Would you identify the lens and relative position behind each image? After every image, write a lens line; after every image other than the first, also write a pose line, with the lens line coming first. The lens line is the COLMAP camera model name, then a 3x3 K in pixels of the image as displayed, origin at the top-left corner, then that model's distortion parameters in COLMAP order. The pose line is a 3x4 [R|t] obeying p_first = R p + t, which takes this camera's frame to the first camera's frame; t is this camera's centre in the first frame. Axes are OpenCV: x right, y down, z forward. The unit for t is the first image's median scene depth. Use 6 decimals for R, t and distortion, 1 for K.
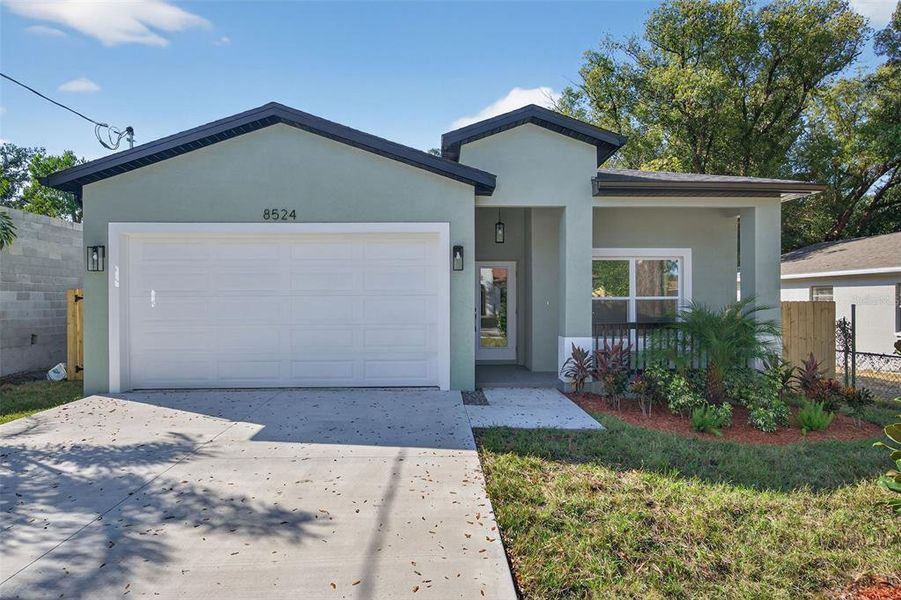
lens RADIAL K [[520.1, 0, 450.5], [0, 520.1, 300.0], [0, 0, 1]] dist [0.004388, -0.001058]
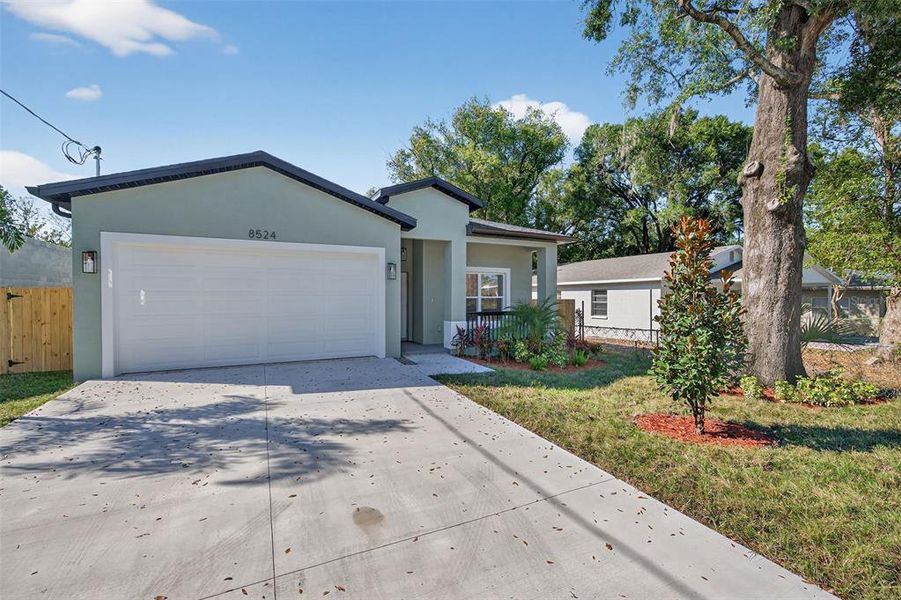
lens RADIAL K [[390.6, 0, 450.5], [0, 390.6, 300.0], [0, 0, 1]] dist [0.002223, 0.000439]
pose [[0.914028, 0.000427, 0.405650, -0.281562], [-0.002620, 0.999985, 0.004851, -0.001026], [-0.405642, -0.005497, 0.914016, -0.115404]]
